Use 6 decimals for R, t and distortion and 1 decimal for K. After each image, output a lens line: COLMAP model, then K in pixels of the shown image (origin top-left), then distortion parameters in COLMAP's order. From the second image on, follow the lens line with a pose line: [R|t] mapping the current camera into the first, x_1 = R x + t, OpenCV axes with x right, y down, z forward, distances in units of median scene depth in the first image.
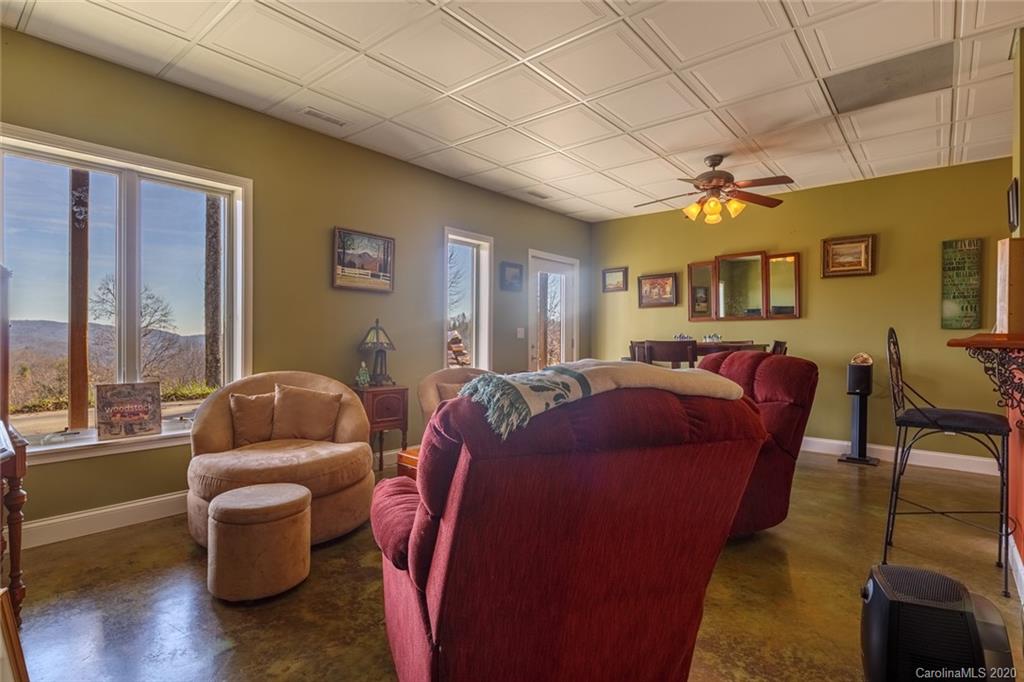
lens RADIAL K [[522.9, 0, 515.9], [0, 522.9, 343.9], [0, 0, 1]] dist [-0.006832, -0.000912]
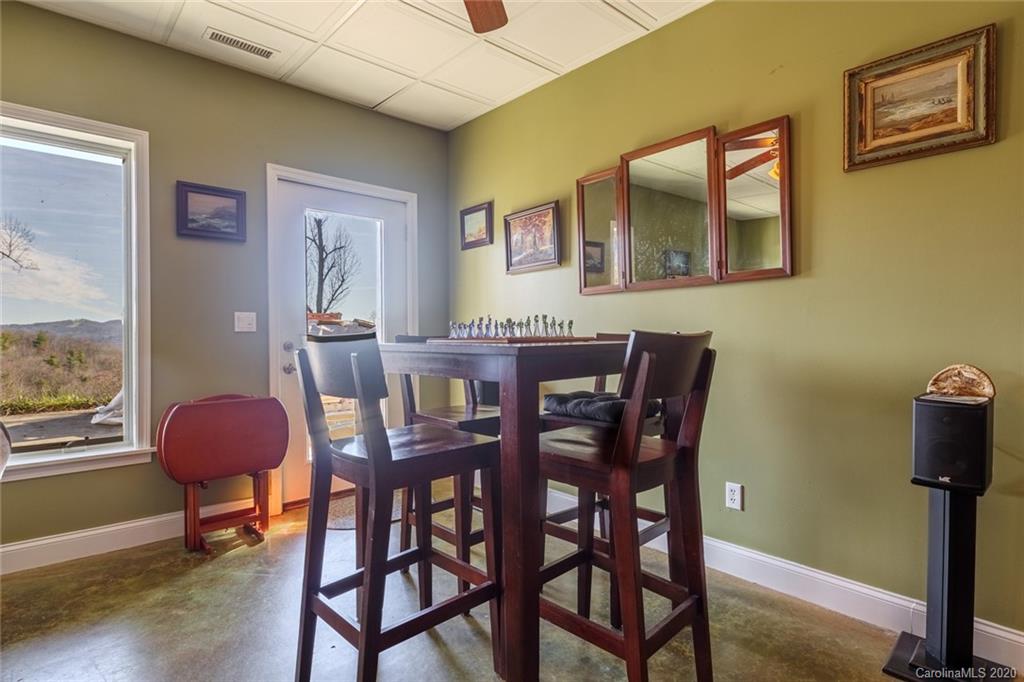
lens RADIAL K [[522.9, 0, 509.8], [0, 522.9, 341.1], [0, 0, 1]] dist [-0.006832, -0.000912]
pose [[0.990722, -0.008759, -0.135625, 0.361905], [0.009524, 0.999942, 0.004995, -0.001604], [0.135574, -0.006241, 0.990748, 0.537656]]
